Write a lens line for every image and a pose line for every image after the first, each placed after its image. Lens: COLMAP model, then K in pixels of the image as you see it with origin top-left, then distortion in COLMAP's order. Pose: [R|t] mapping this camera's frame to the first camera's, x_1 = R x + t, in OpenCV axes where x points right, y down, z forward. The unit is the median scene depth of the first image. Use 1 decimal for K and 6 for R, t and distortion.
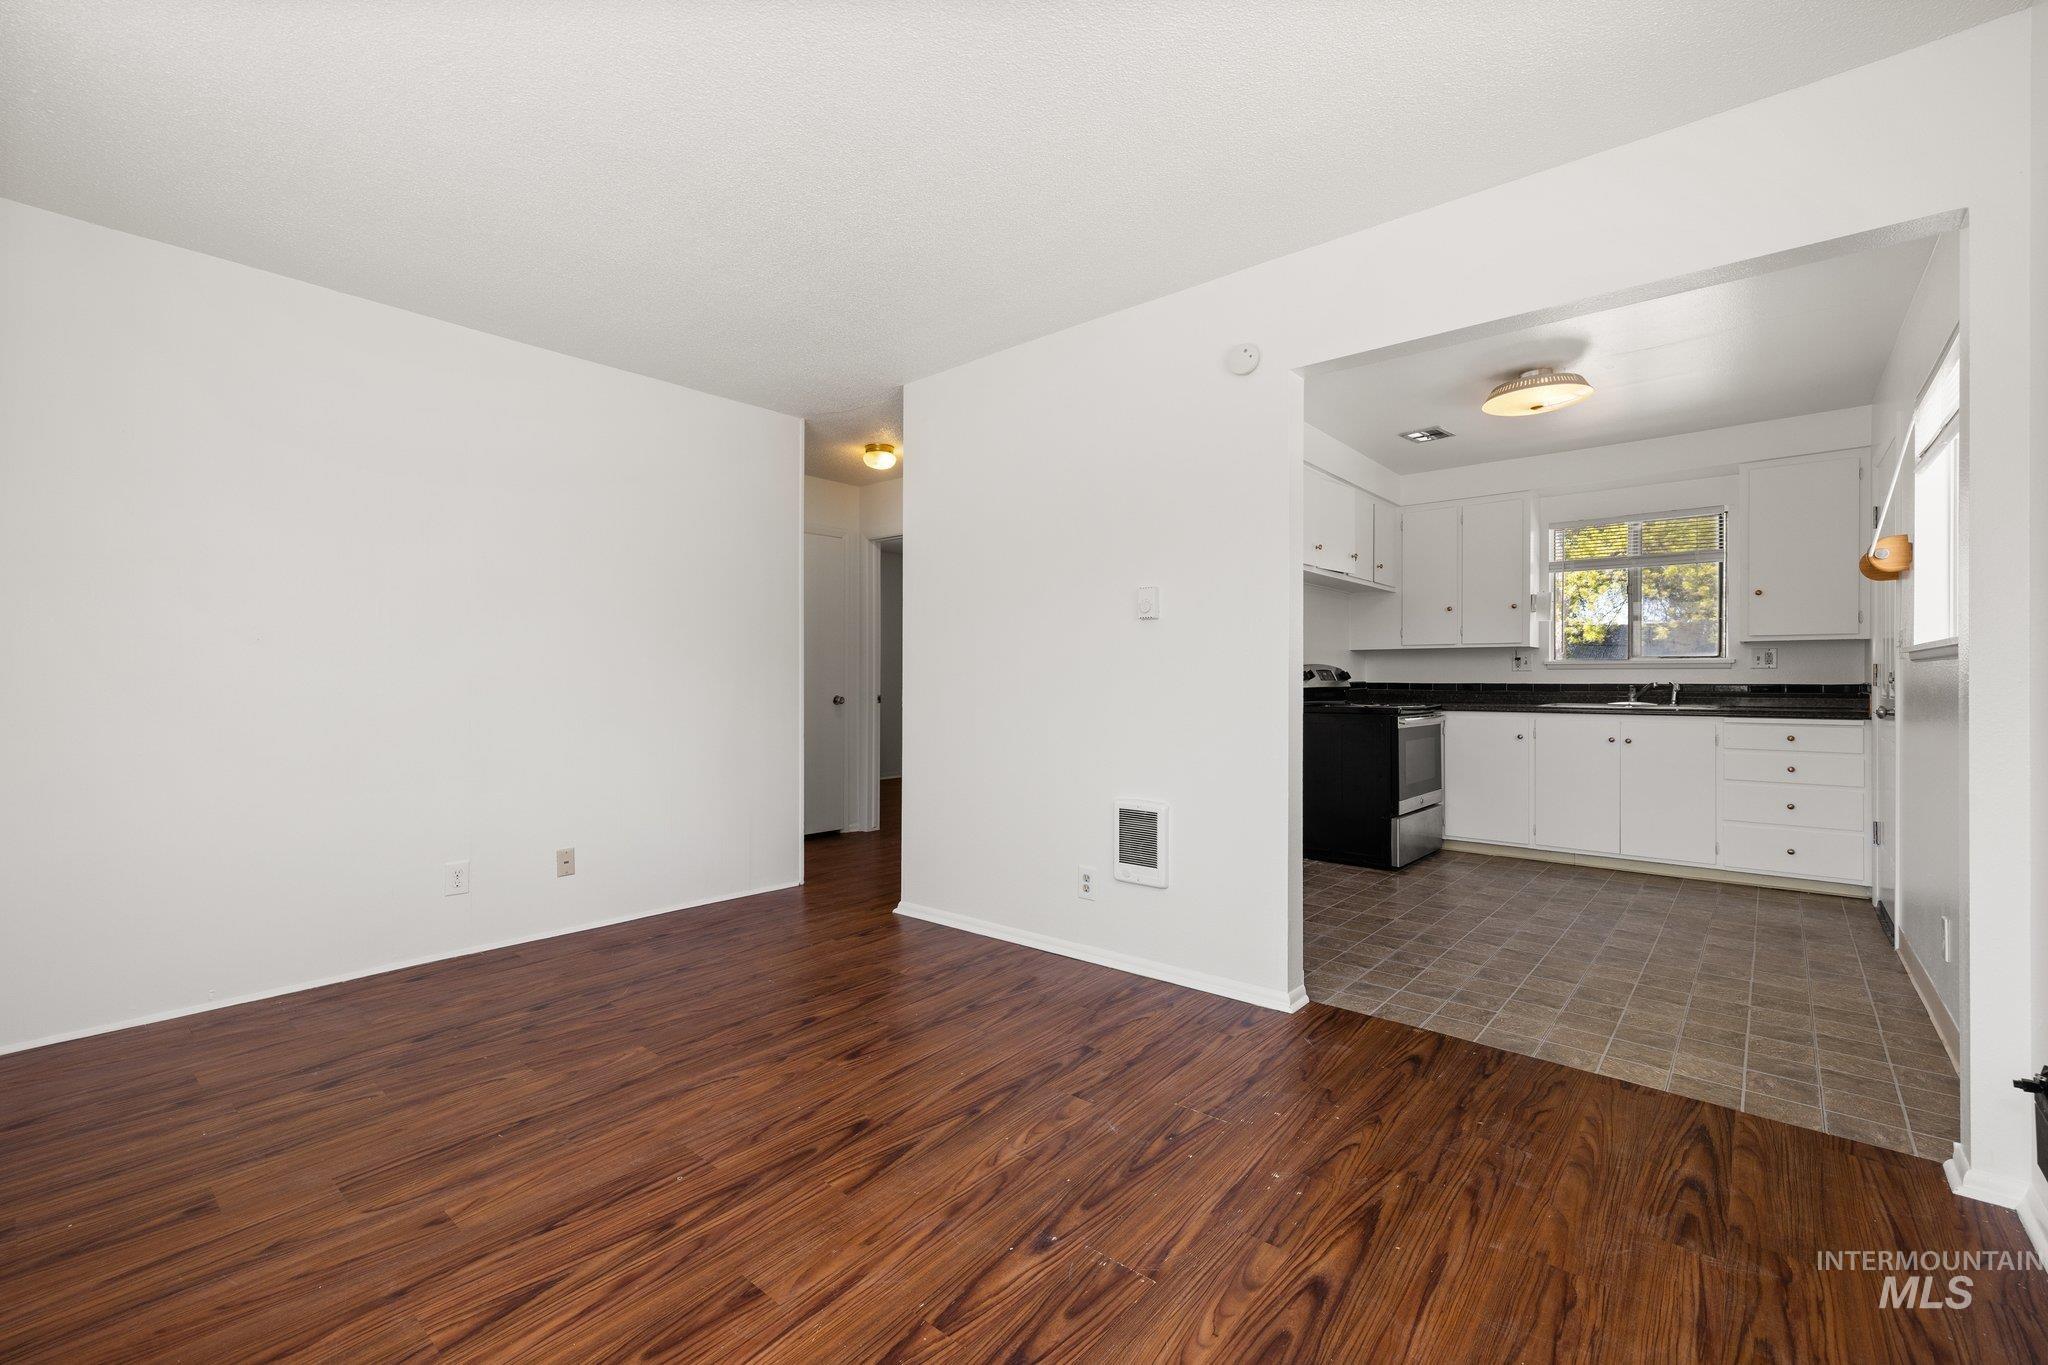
lens RADIAL K [[869.3, 0, 1026.1], [0, 869.3, 680.1], [0, 0, 1]] dist [0.001833, 0.001170]
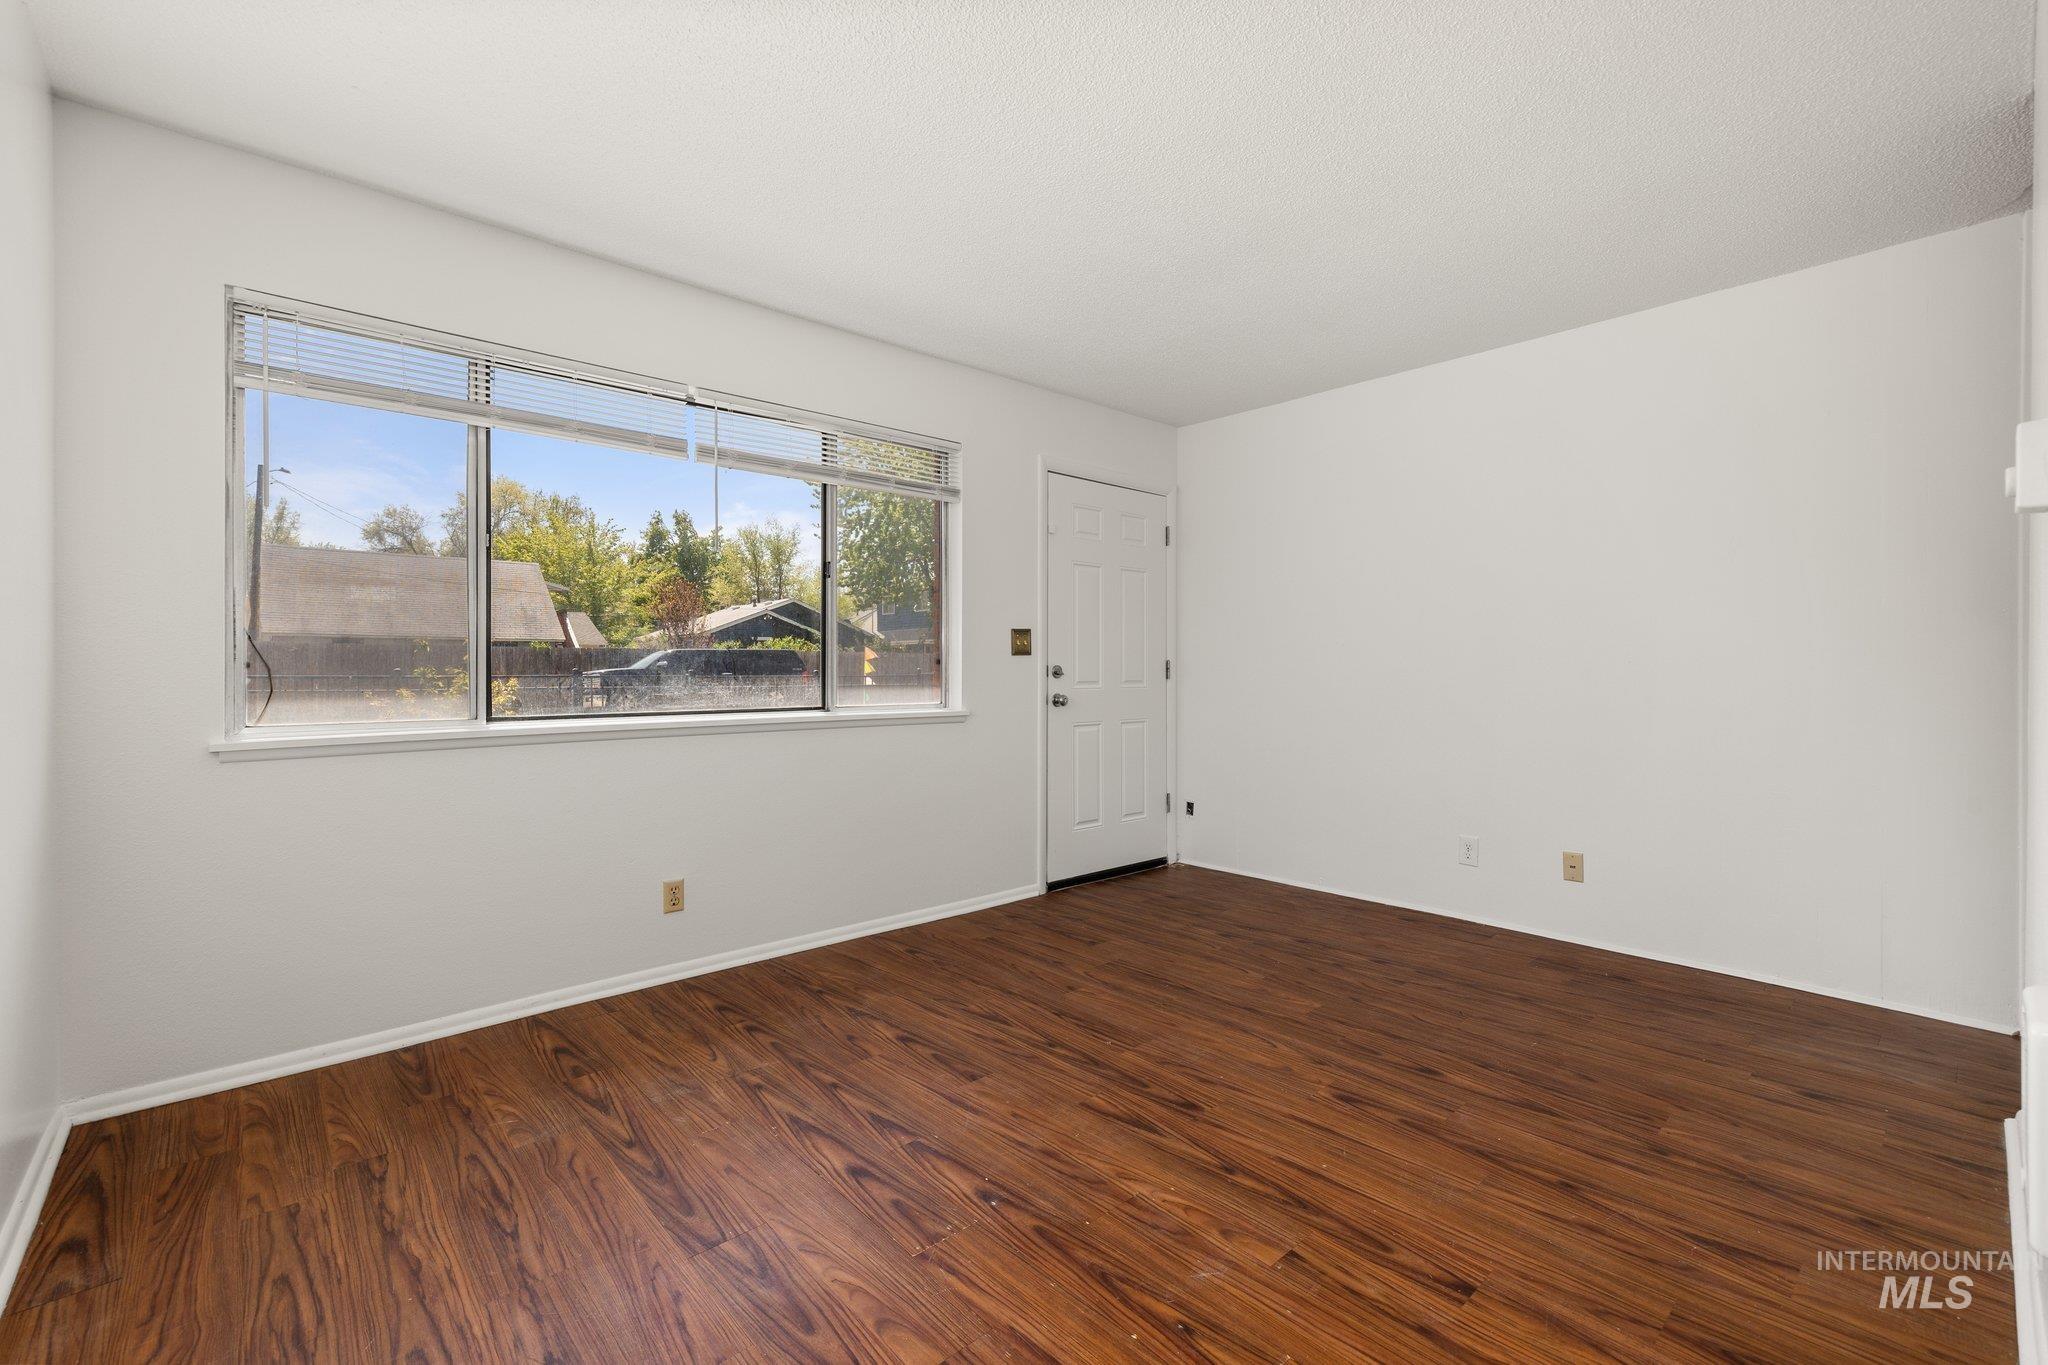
lens RADIAL K [[869.3, 0, 1021.7], [0, 869.3, 682.2], [0, 0, 1]] dist [0.001833, 0.001170]
pose [[-0.138908, 0.012007, -0.990232, 0.776149], [-0.001832, 0.999922, 0.012382, -0.002476], [0.990304, 0.003534, -0.138875, 0.858835]]
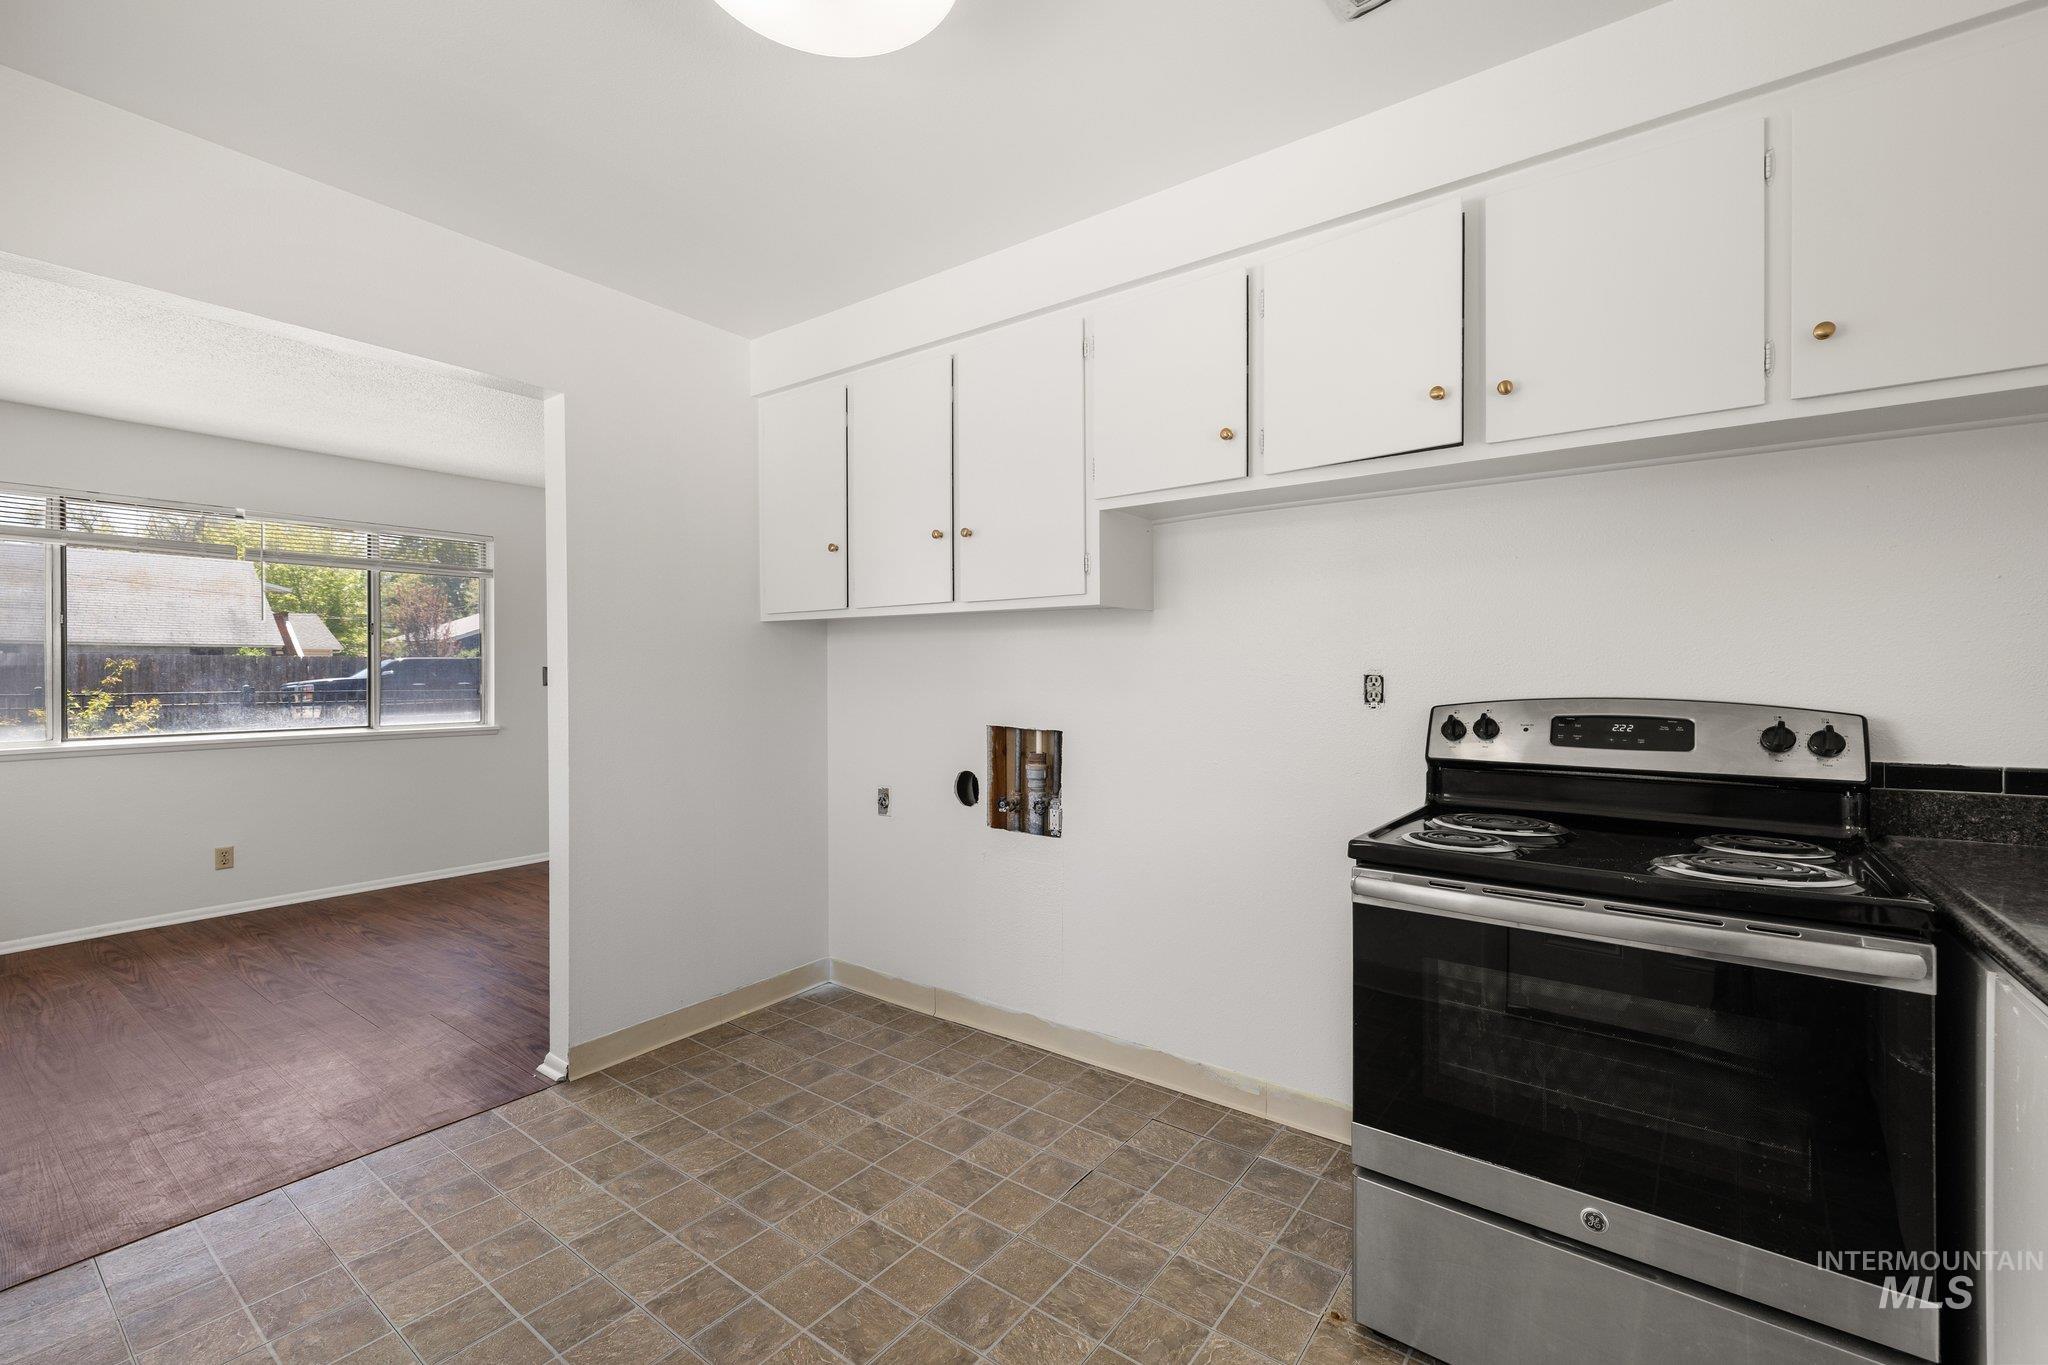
lens RADIAL K [[869.3, 0, 1019.2], [0, 869.3, 679.6], [0, 0, 1]] dist [0.001833, 0.001170]
pose [[0.061921, 0.005953, -0.998063, 1.589689], [0.000934, 0.999981, 0.006022, -0.067103], [0.998081, -0.001306, 0.061915, 1.802725]]
